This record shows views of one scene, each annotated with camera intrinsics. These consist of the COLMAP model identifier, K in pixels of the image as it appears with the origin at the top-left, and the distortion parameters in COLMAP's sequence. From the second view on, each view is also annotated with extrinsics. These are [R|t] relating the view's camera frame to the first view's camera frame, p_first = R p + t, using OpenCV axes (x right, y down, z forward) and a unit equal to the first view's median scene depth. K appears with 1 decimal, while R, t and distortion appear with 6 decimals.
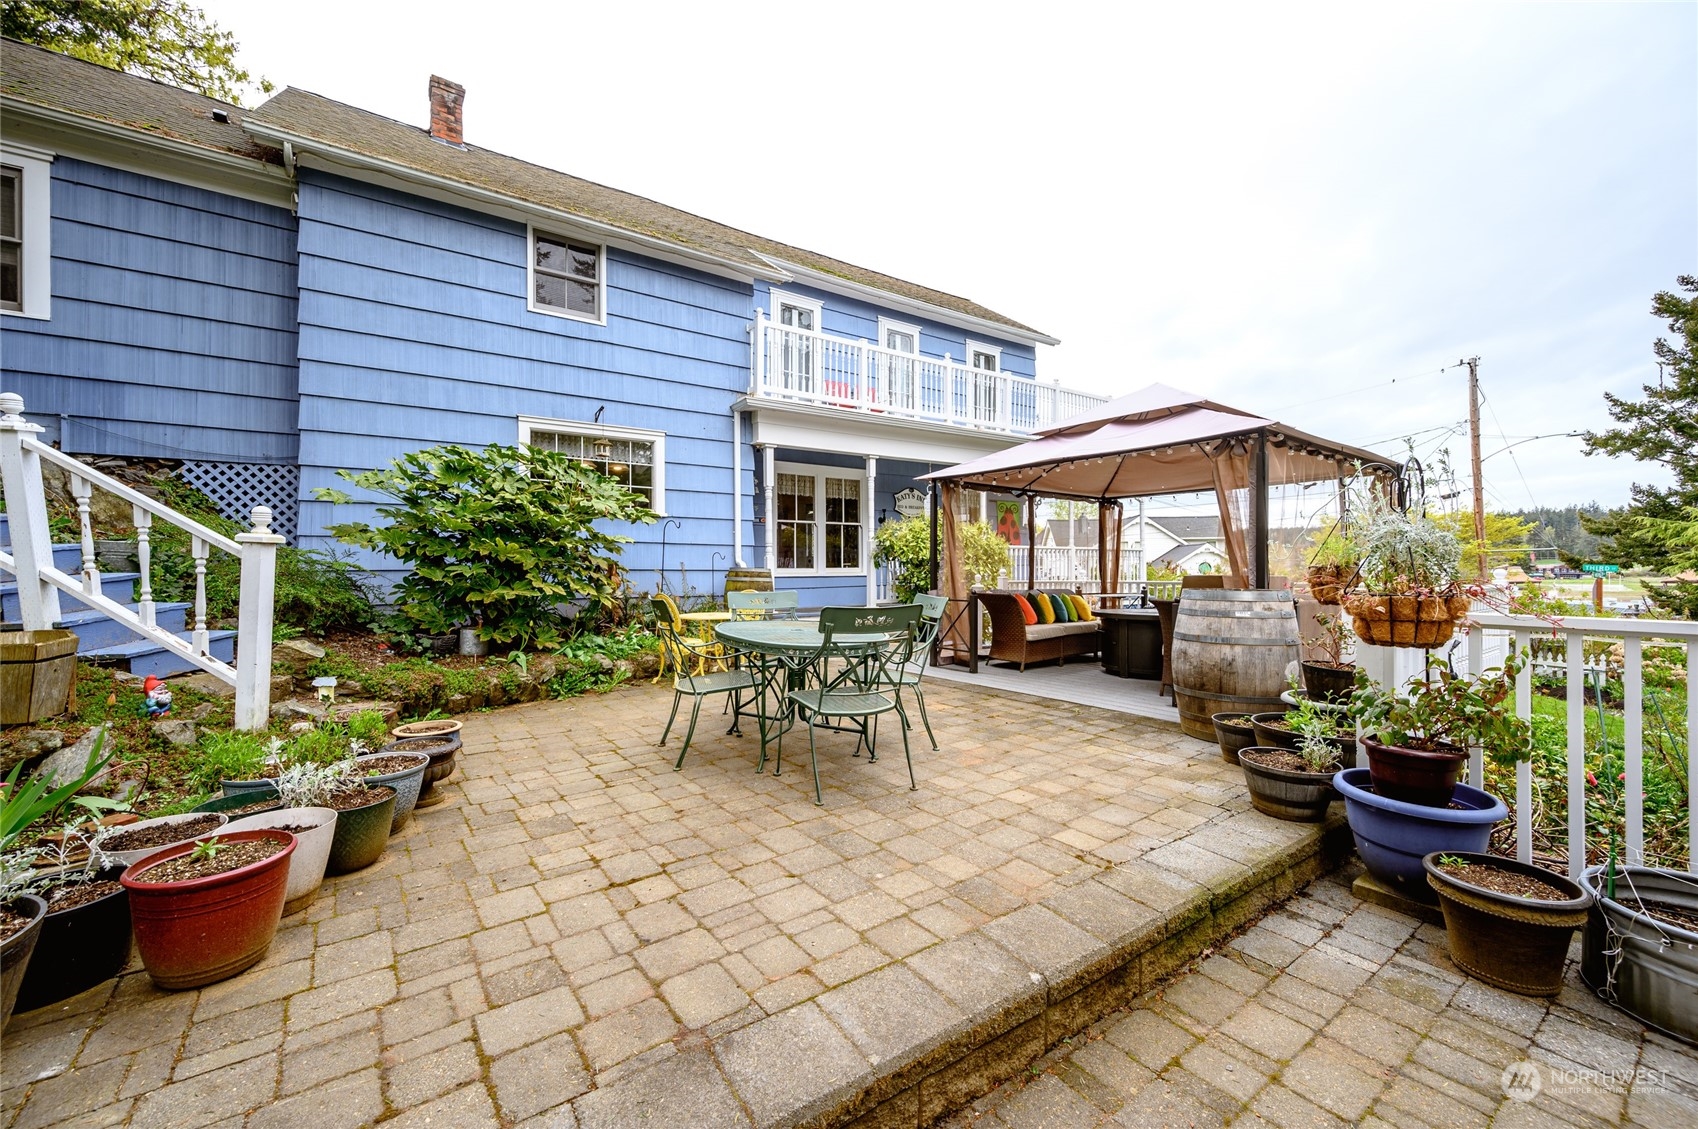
lens RADIAL K [[677.5, 0, 850.1], [0, 677.5, 560.6], [0, 0, 1]] dist [-0.001295, 0.000090]
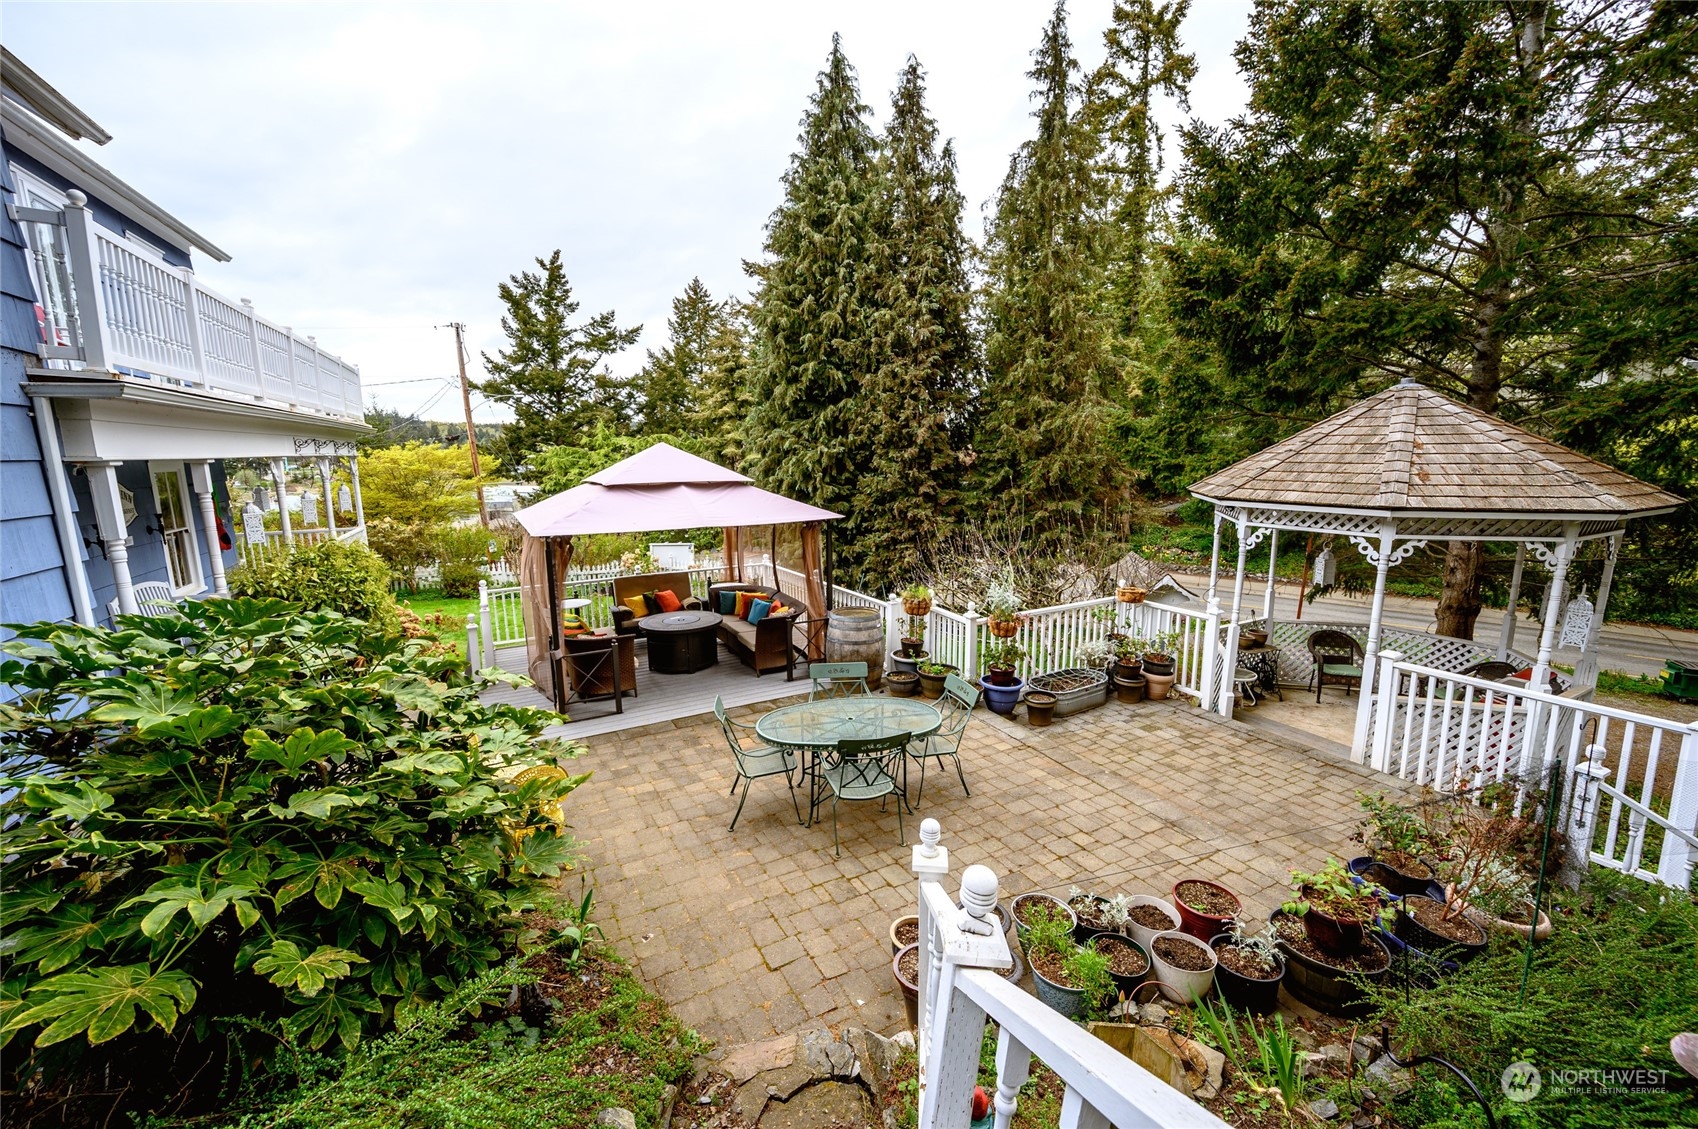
lens RADIAL K [[677.5, 0, 853.9], [0, 677.5, 567.1], [0, 0, 1]] dist [-0.001295, 0.000090]
pose [[0.109771, -0.165736, 0.980042, -0.521141], [-0.008189, 0.985816, 0.167630, -0.164236], [-0.993923, -0.026426, 0.106857, 0.332594]]
